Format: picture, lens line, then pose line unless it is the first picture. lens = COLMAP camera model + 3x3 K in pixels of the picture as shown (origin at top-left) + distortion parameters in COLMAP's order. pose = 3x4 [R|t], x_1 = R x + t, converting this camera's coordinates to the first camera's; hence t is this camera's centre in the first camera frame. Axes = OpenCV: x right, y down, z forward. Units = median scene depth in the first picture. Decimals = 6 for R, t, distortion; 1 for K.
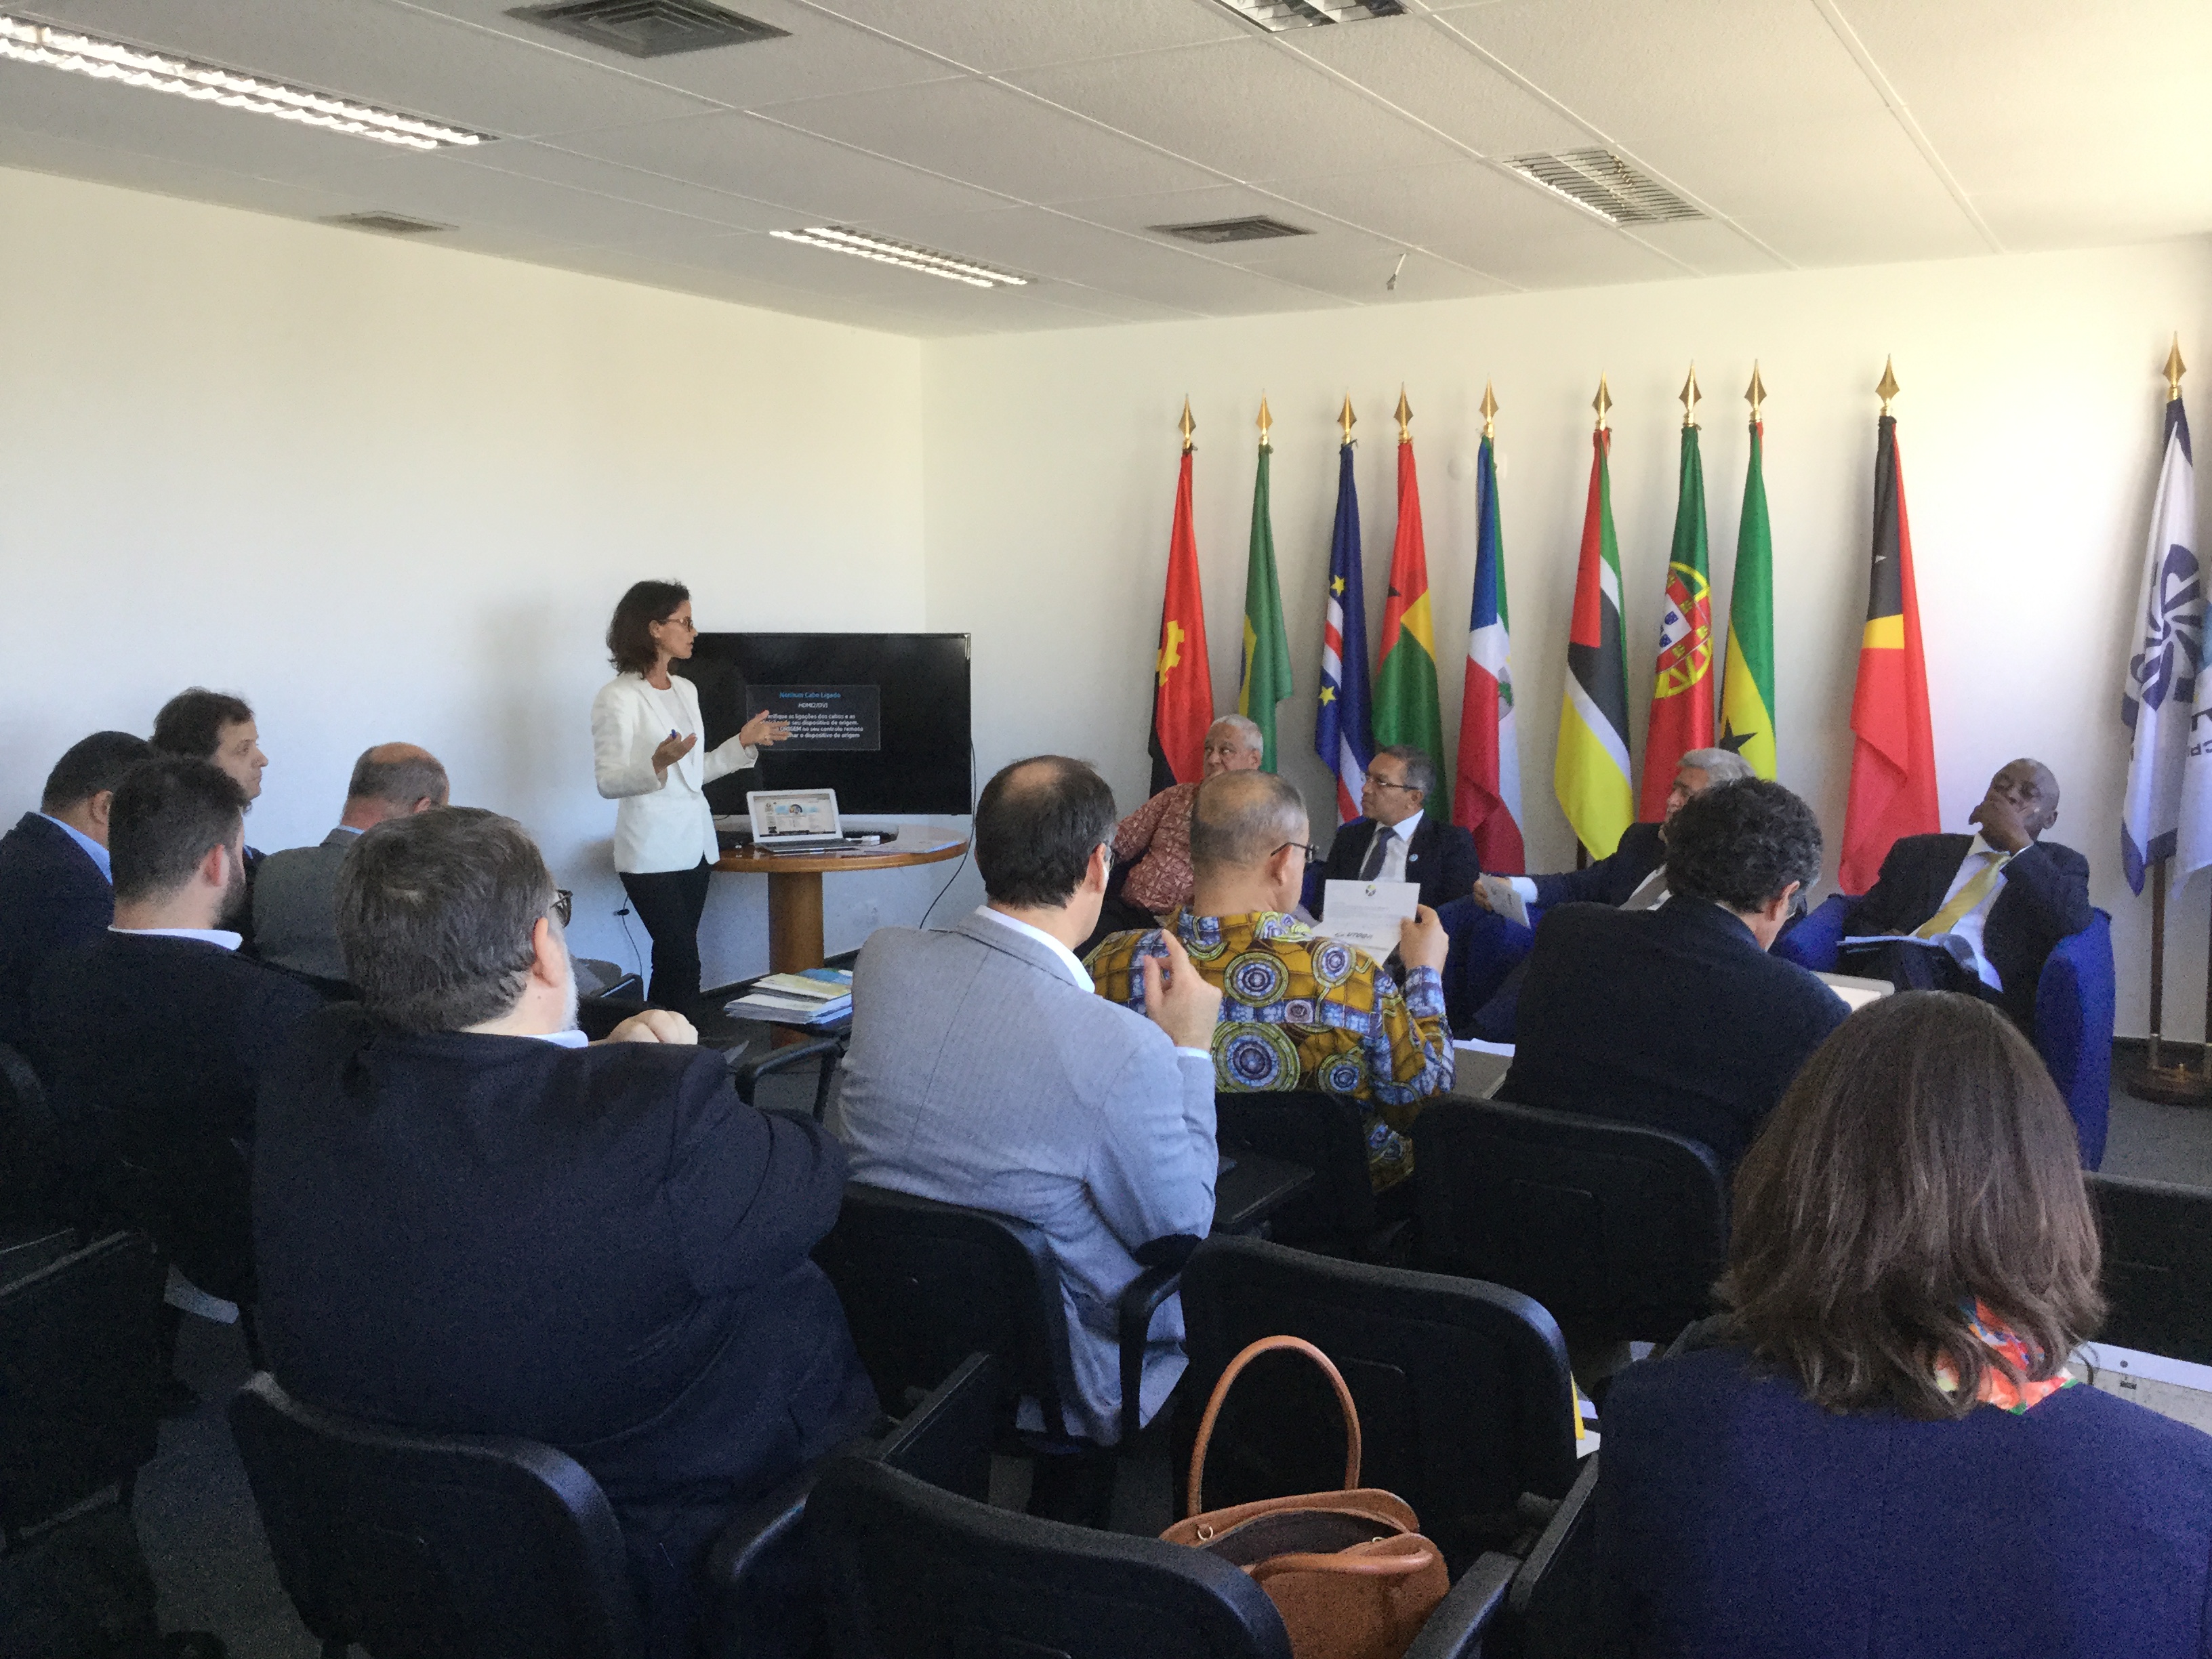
lens RADIAL K [[1989.3, 0, 1102.5], [0, 1989.3, 834.1], [0, 0, 1]] dist [0.065605, 0.009134]
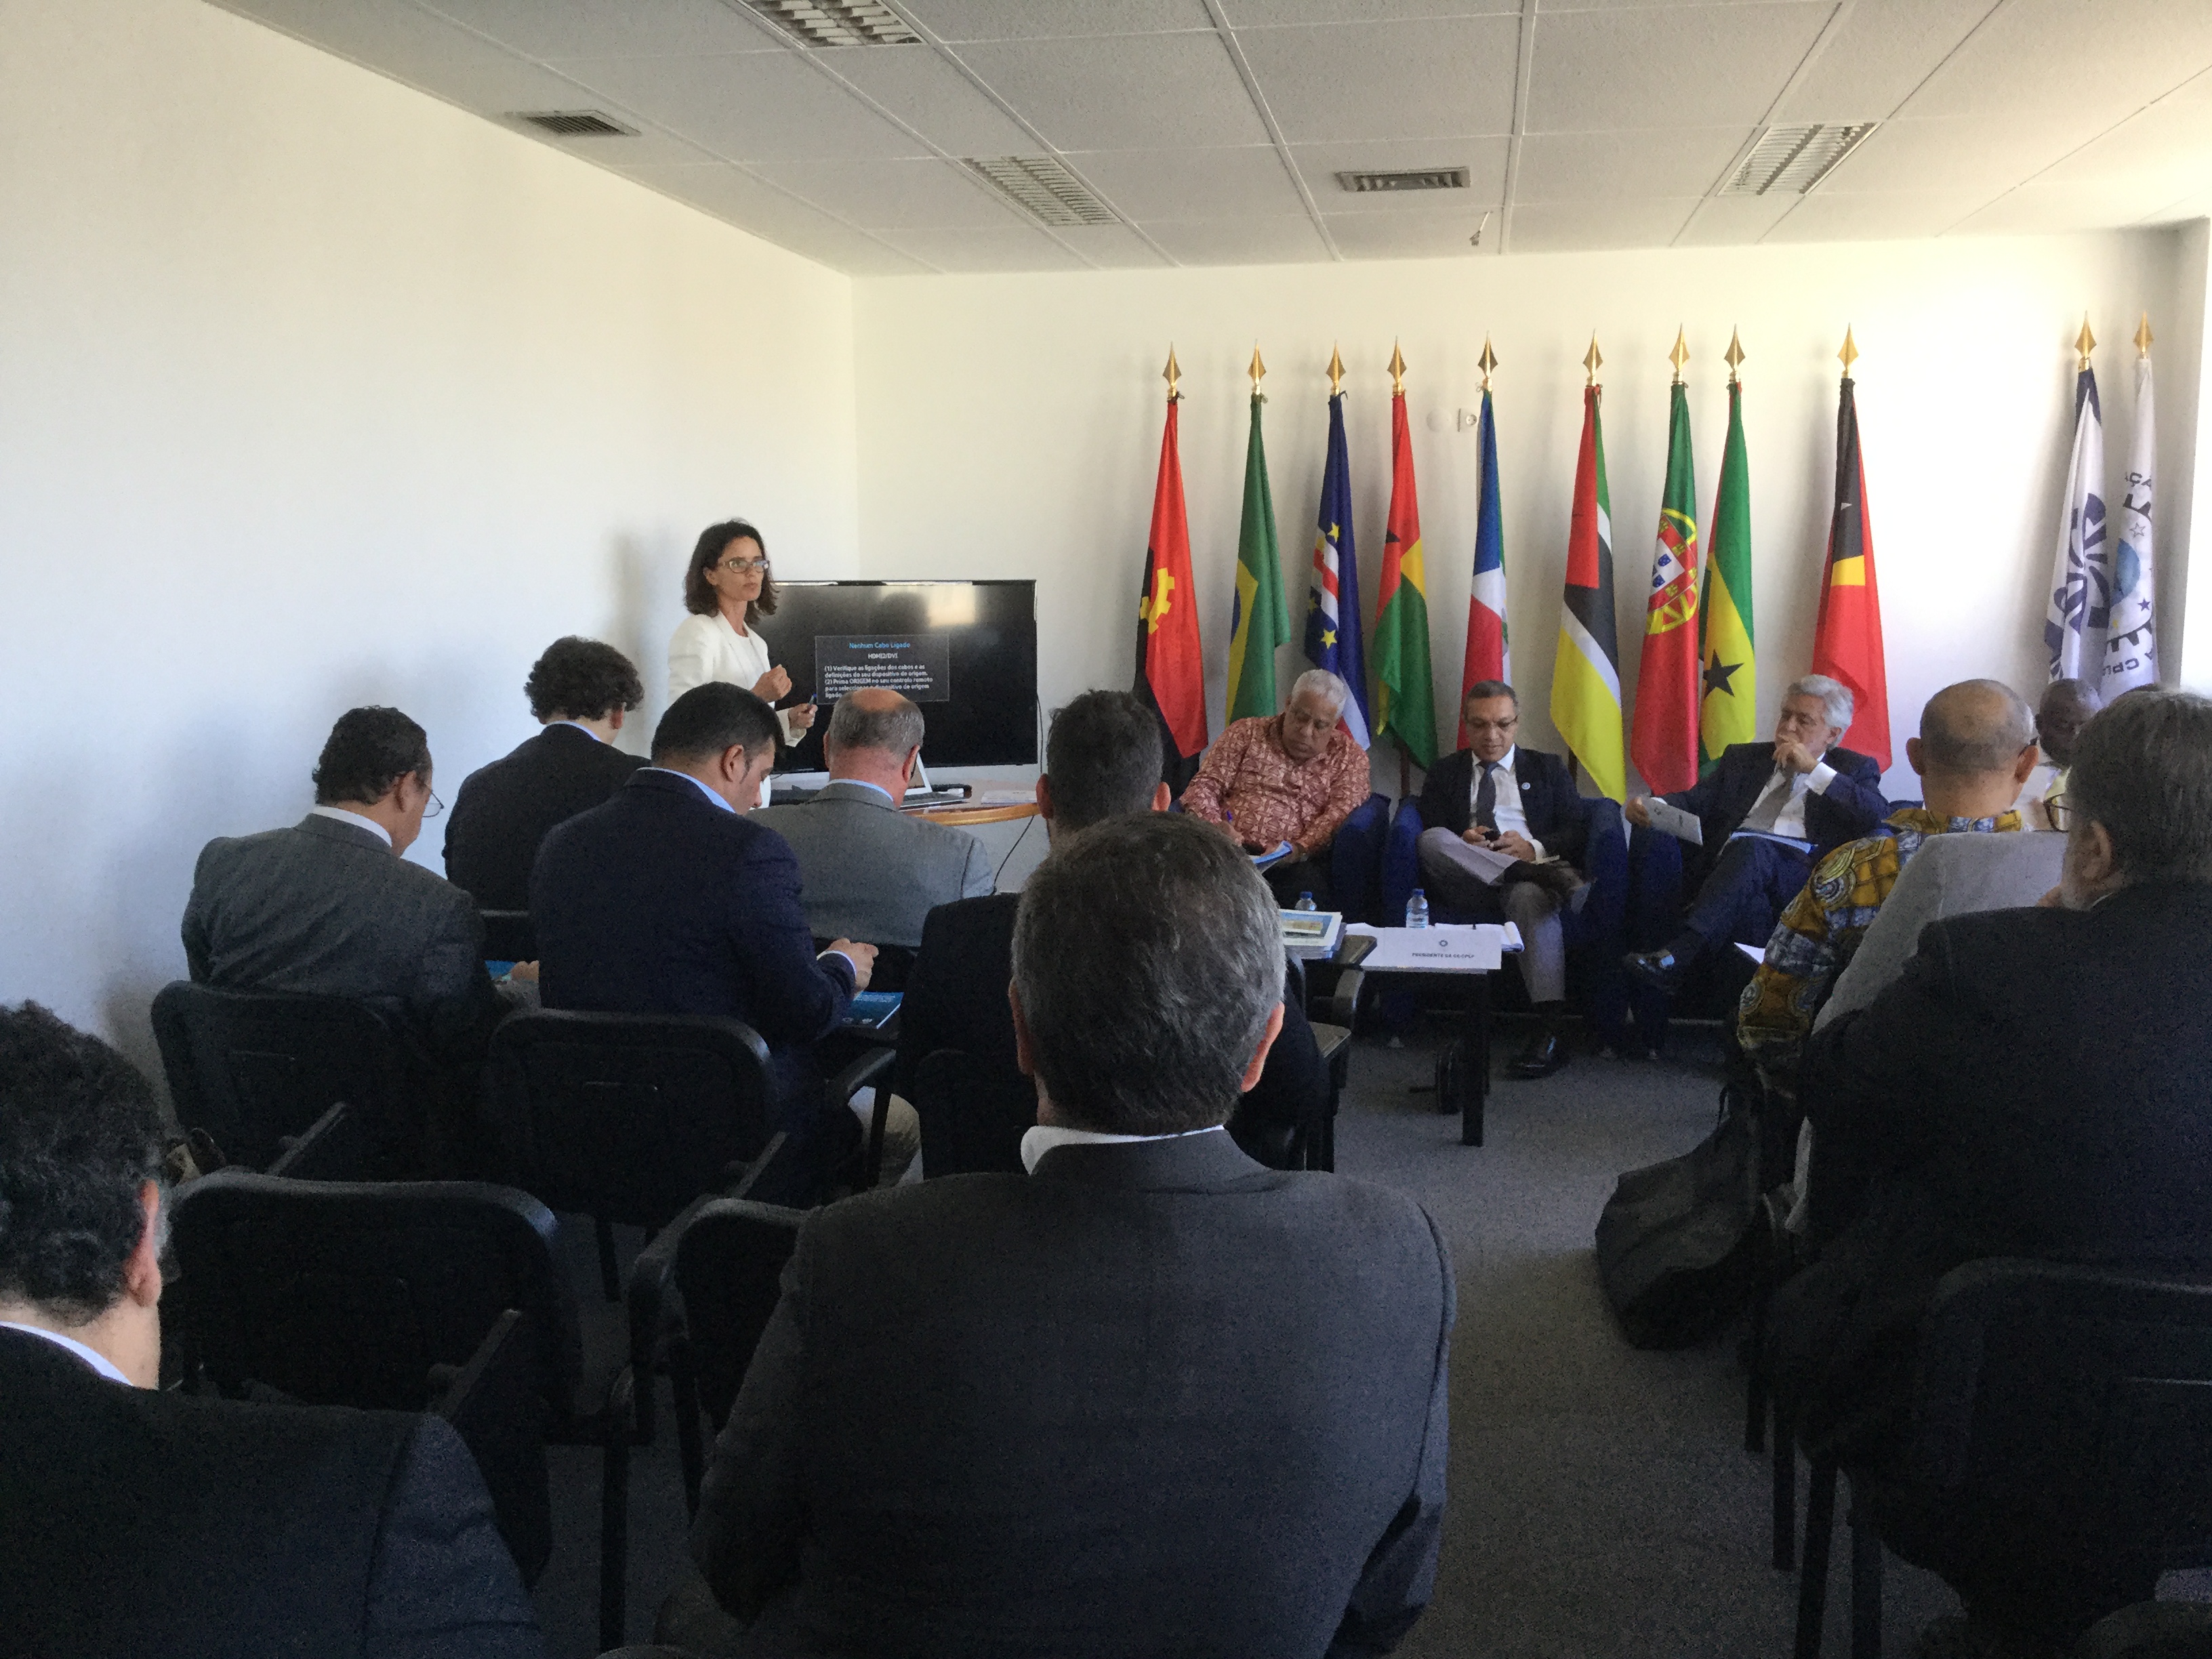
lens RADIAL K [[1989.3, 0, 1107.1], [0, 1989.3, 824.3], [0, 0, 1]] dist [0.065605, 0.009134]
pose [[0.950007, -0.044892, 0.308983, -0.348064], [0.041356, 0.998983, 0.017987, 0.003604], [-0.309477, -0.004310, 0.950897, 0.055687]]
